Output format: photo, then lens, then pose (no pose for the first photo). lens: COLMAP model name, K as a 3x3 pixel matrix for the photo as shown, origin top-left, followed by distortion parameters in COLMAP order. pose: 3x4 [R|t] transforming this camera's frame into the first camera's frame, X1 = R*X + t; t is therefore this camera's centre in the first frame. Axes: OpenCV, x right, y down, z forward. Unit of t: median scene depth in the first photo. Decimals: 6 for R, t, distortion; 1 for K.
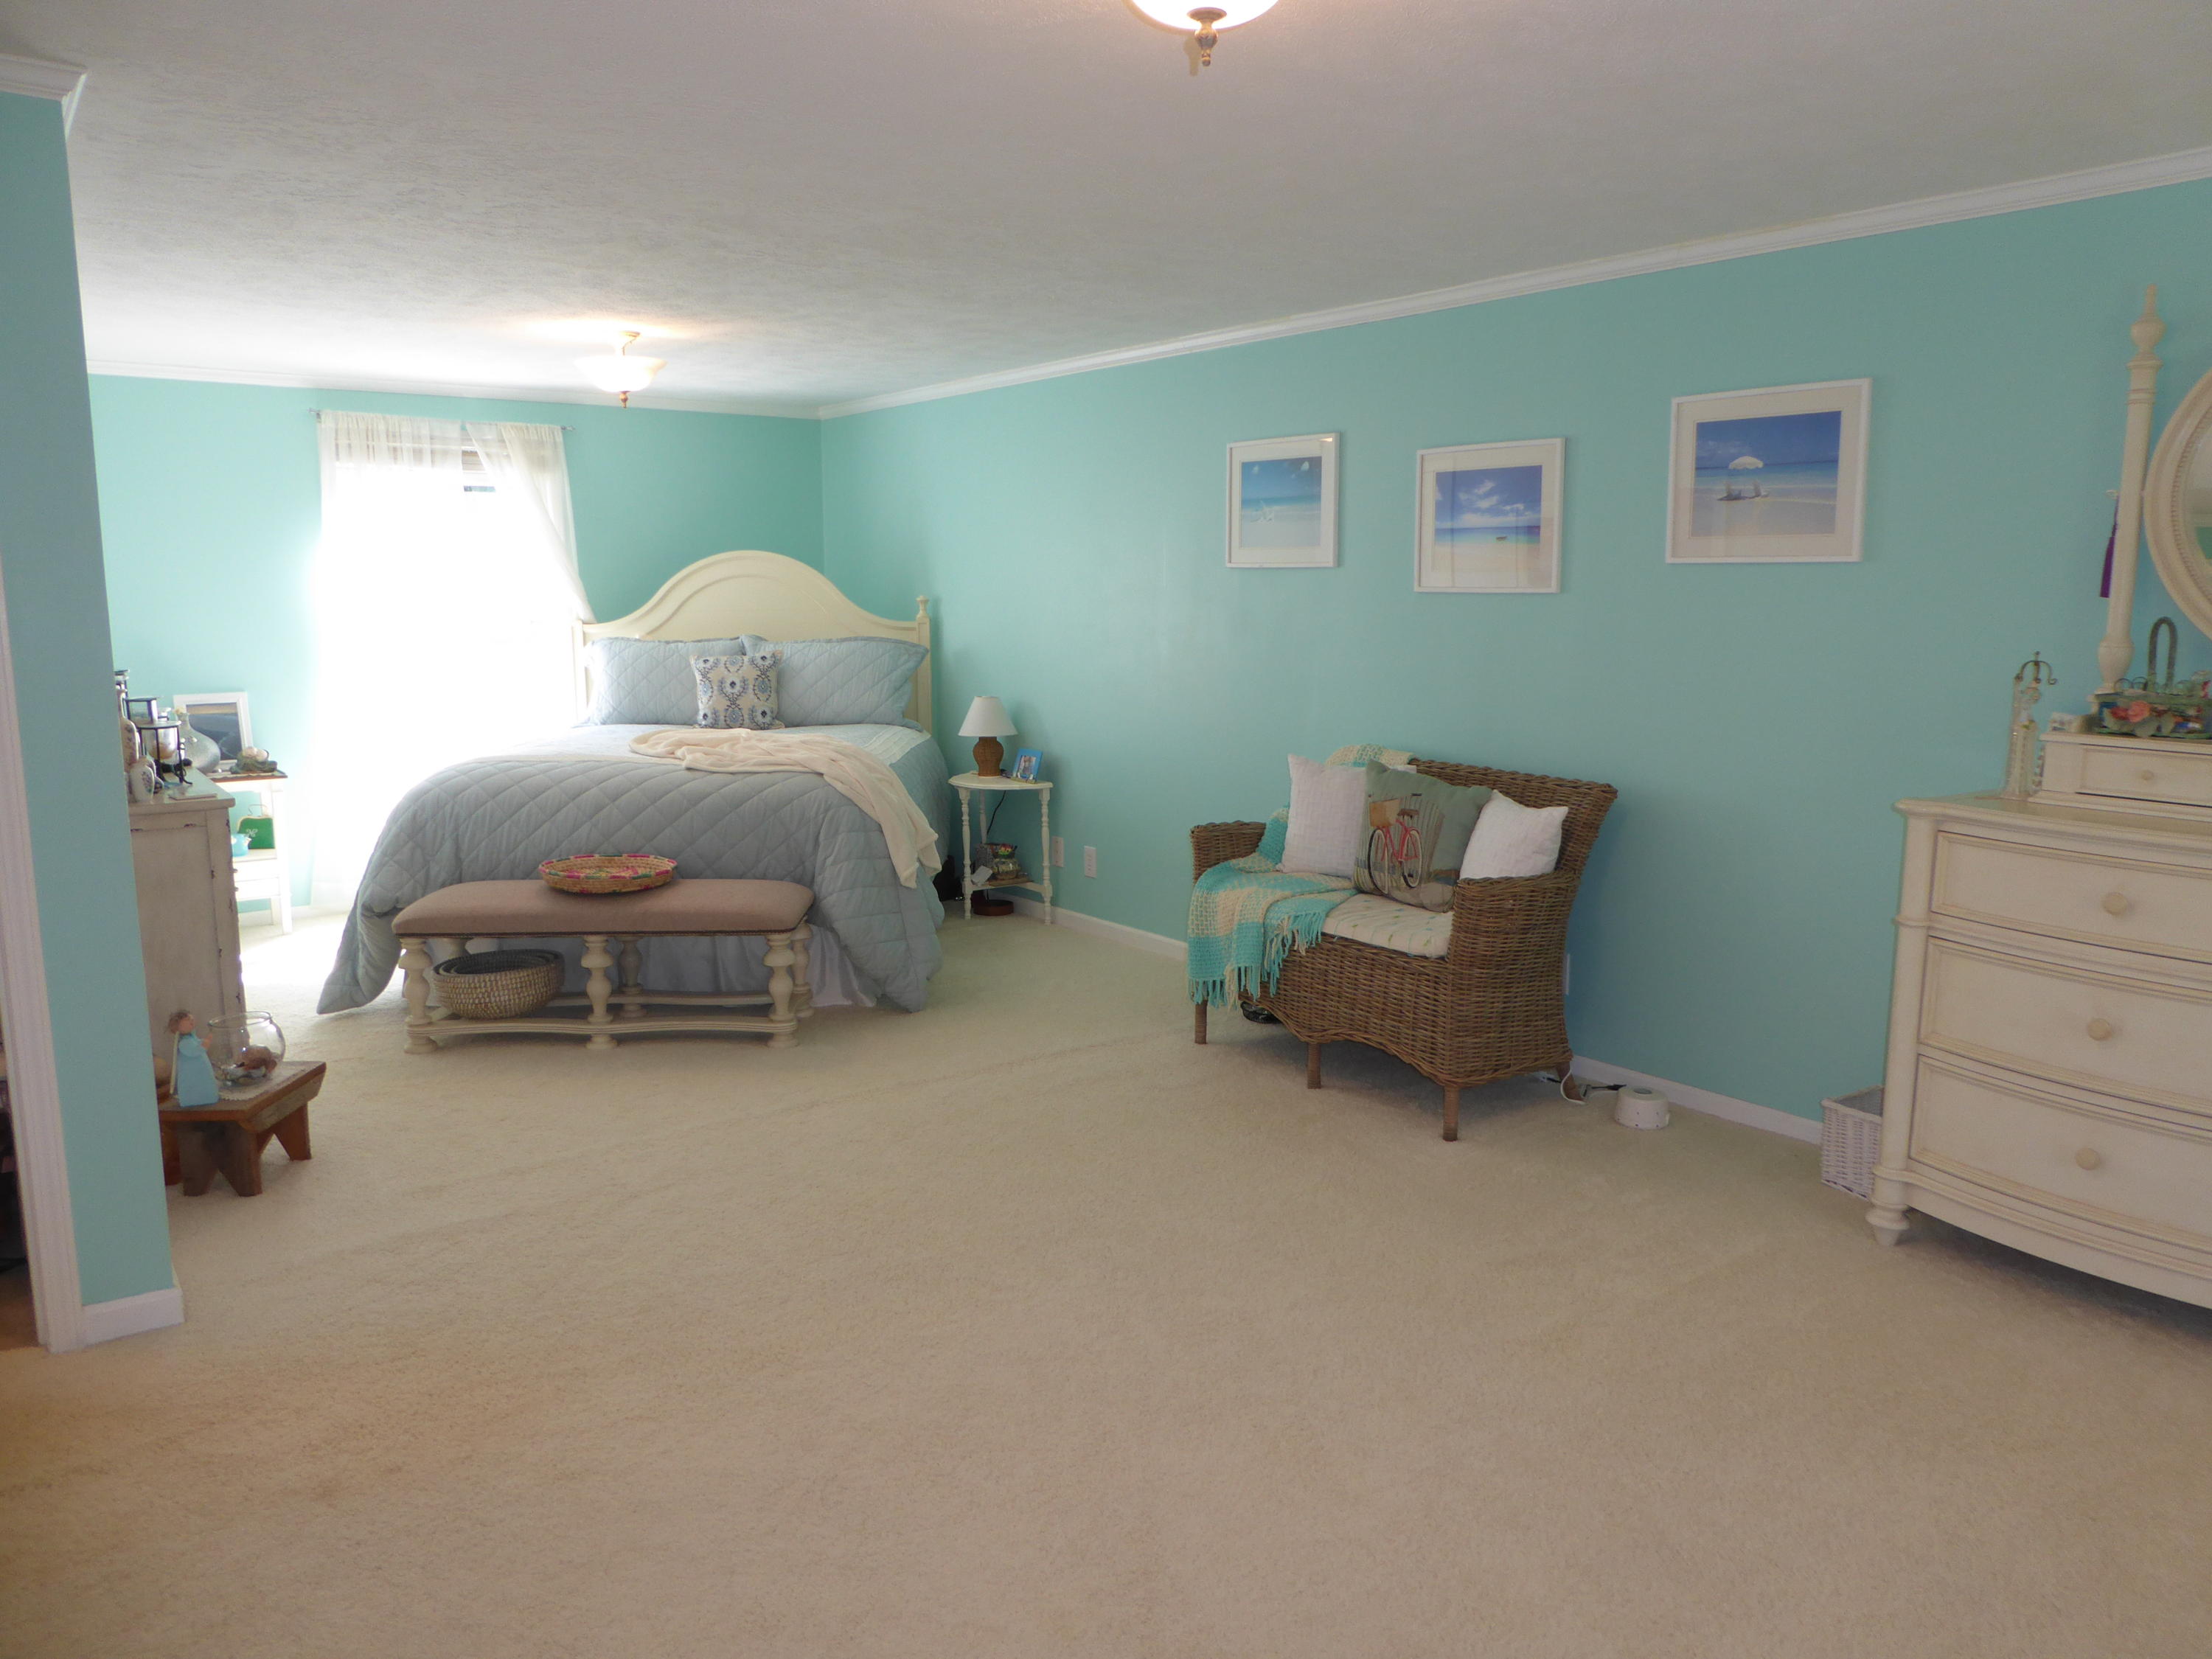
lens RADIAL K [[1582.3, 0, 1114.0], [0, 1582.3, 833.1], [0, 0, 1]] dist [-0.049720, 0.004406]
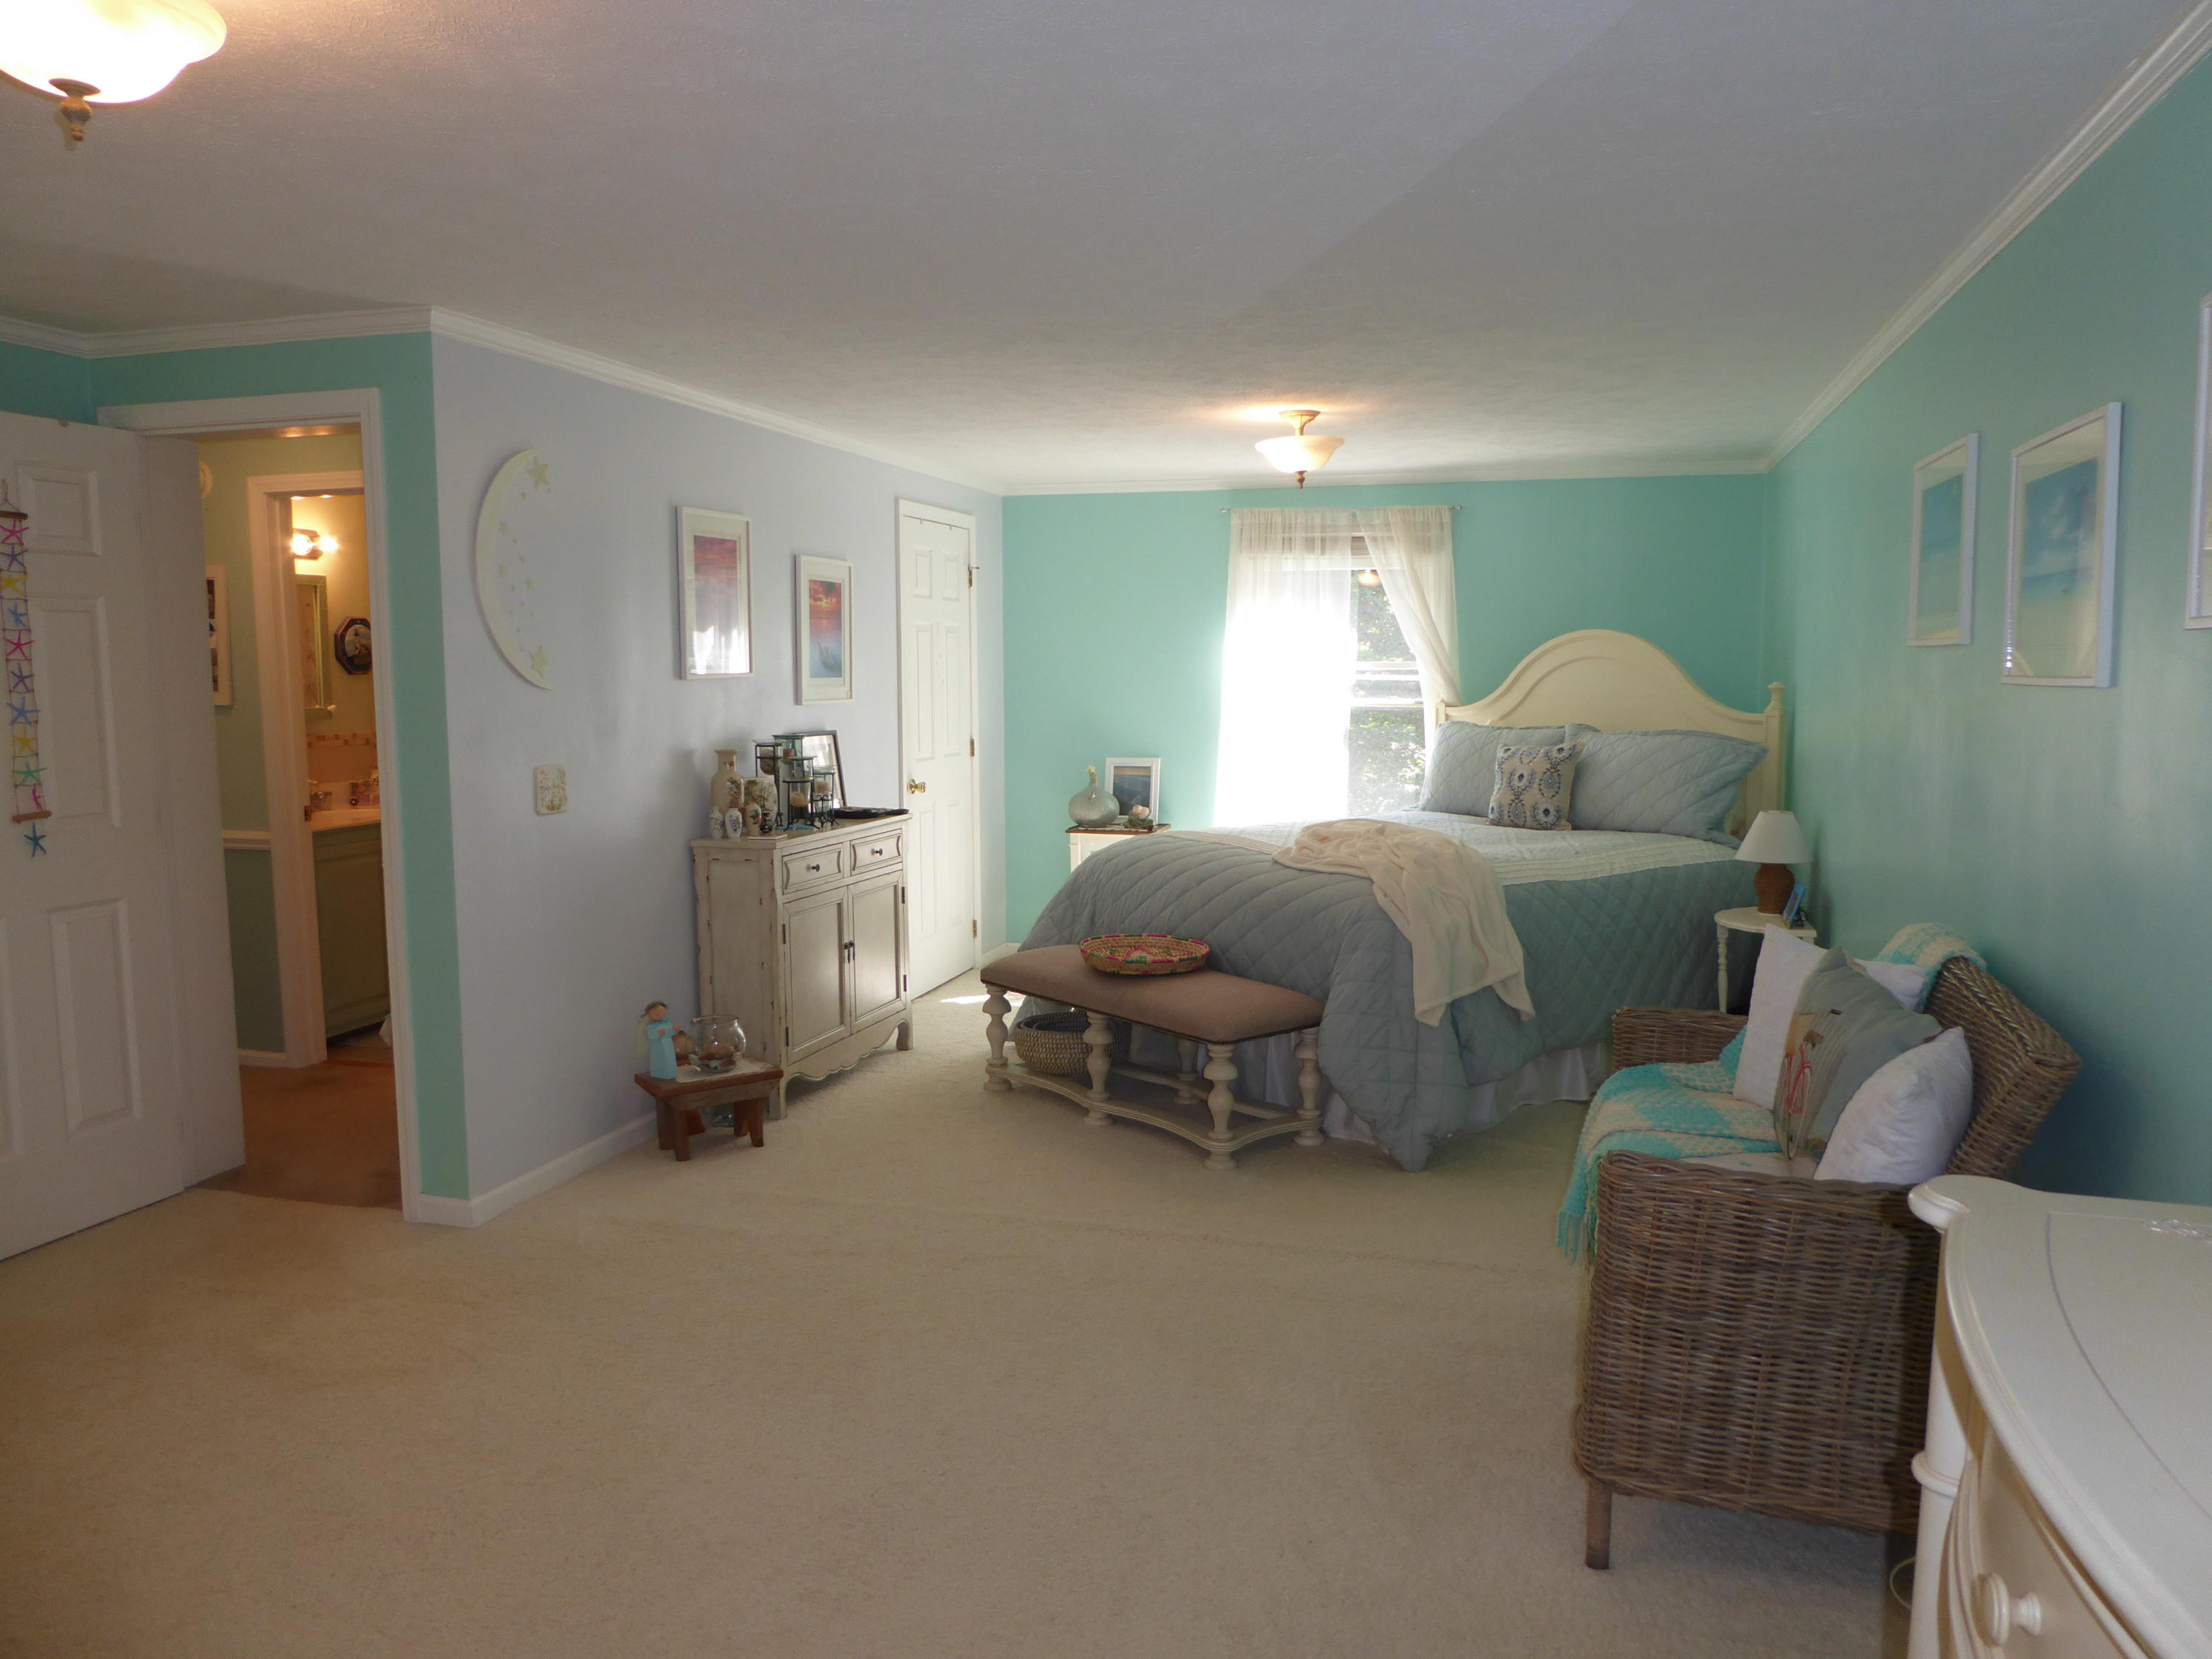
lens RADIAL K [[1590.8, 0, 1155.8], [0, 1590.8, 817.2], [0, 0, 1]] dist [-0.062349, 0.034321]
pose [[0.595674, 0.075348, -0.799685, 0.361876], [-0.122552, 0.992460, 0.002224, -0.047966], [0.793822, 0.096678, 0.600416, 0.290575]]
